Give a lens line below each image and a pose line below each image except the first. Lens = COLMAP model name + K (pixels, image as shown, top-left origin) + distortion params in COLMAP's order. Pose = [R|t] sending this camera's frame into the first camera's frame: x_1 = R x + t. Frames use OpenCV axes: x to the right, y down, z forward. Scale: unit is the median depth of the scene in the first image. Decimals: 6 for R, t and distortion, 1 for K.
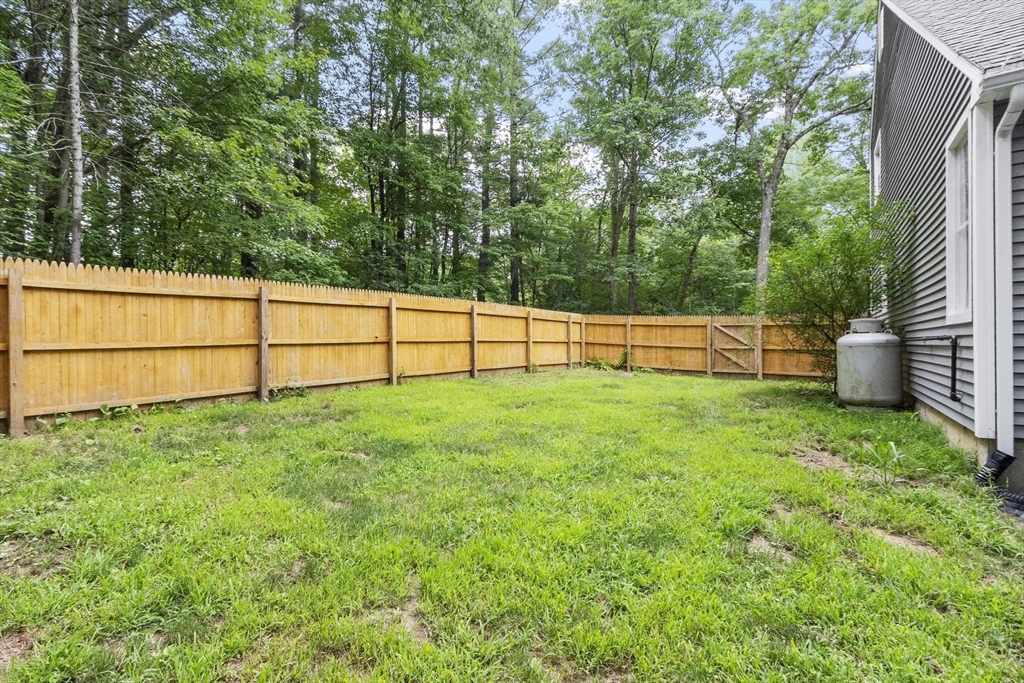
lens RADIAL K [[457.2, 0, 506.5], [0, 457.2, 336.5], [0, 0, 1]] dist [-0.000702, -0.000313]
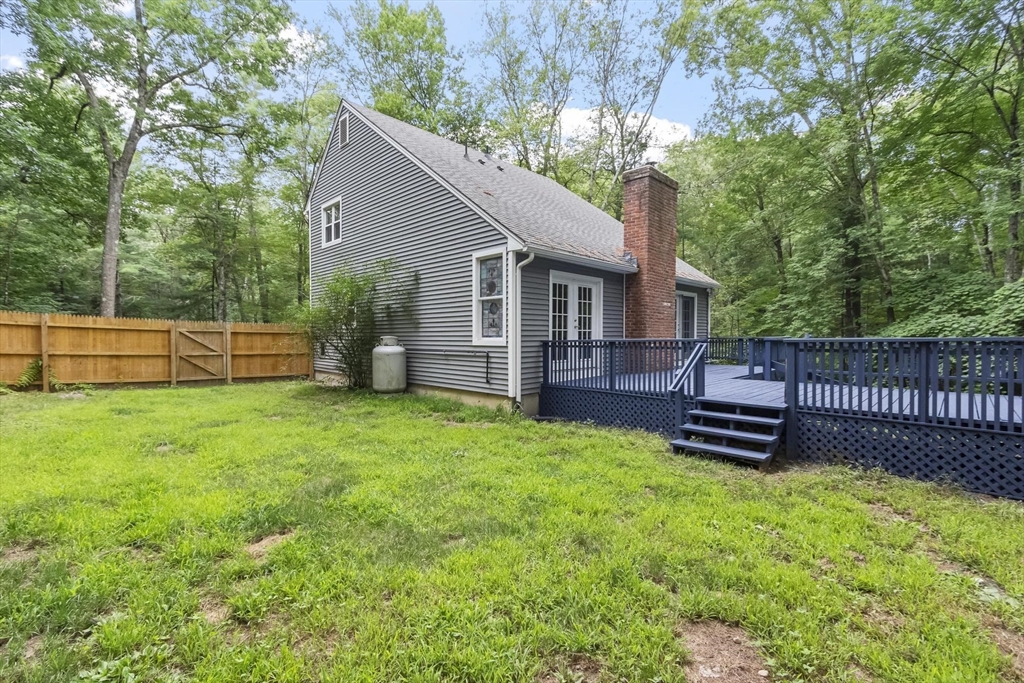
lens RADIAL K [[457.2, 0, 506.5], [0, 457.2, 336.5], [0, 0, 1]] dist [-0.000702, -0.000313]
pose [[0.190353, 0.000245, 0.981716, -0.345467], [-0.013662, 0.999904, 0.002399, -0.025029], [-0.981621, -0.013869, 0.190338, 0.172641]]
